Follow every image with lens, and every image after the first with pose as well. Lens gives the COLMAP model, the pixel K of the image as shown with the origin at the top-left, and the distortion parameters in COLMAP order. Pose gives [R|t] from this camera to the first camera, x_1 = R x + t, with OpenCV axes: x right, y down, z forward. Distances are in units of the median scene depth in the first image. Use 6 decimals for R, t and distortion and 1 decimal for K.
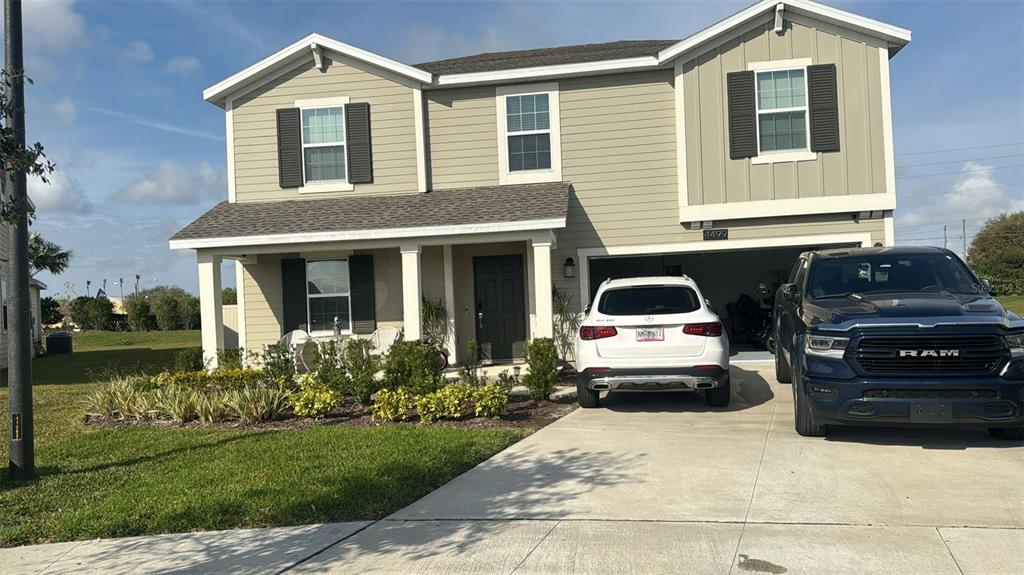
lens RADIAL K [[746.9, 0, 513.1], [0, 746.9, 307.3], [0, 0, 1]] dist [0.155349, -0.307840]
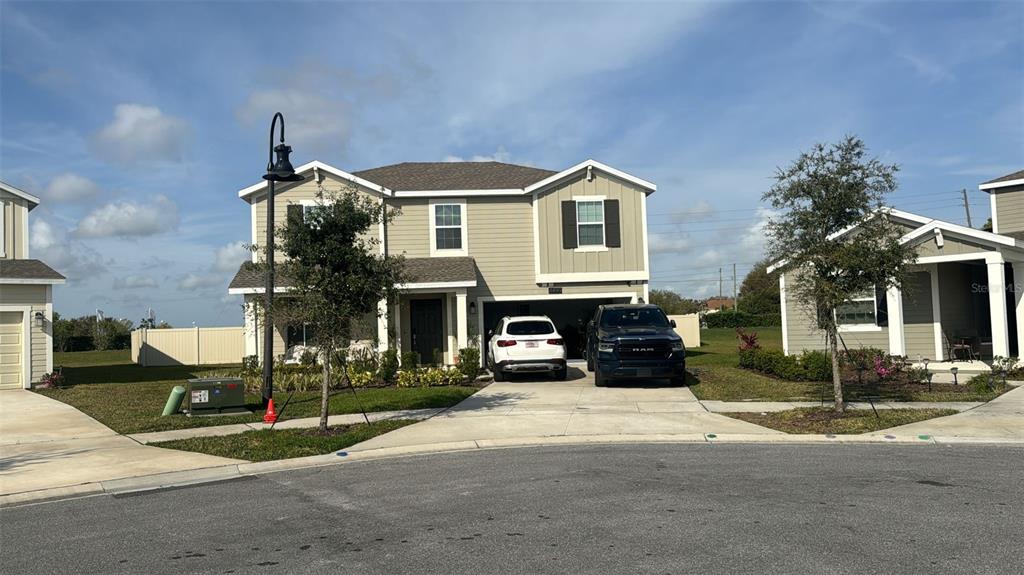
lens RADIAL K [[746.9, 0, 513.1], [0, 746.9, 307.3], [0, 0, 1]] dist [0.155349, -0.307840]
pose [[0.972698, 0.014570, 0.231615, -0.230302], [-0.006357, 0.999326, -0.036168, 0.005620], [-0.231985, 0.033708, 0.972135, -0.667820]]
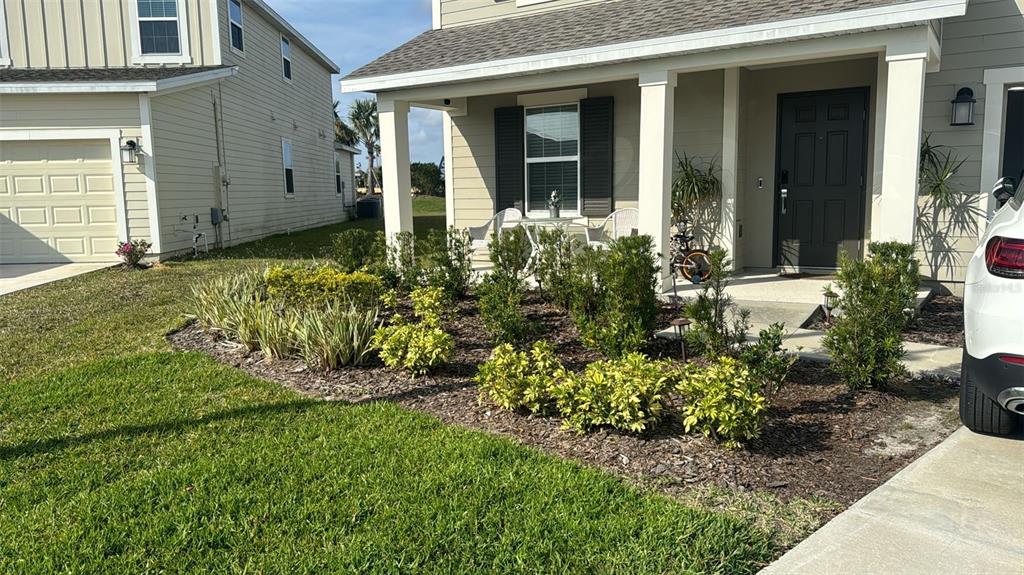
lens RADIAL K [[752.4, 0, 512.7], [0, 752.4, 290.1], [0, 0, 1]] dist [0.072855, -0.085491]
pose [[0.904580, 0.080044, -0.418723, 0.024237], [-0.017751, 0.988435, 0.150602, -0.000577], [0.425935, -0.128799, 0.895539, 0.370841]]
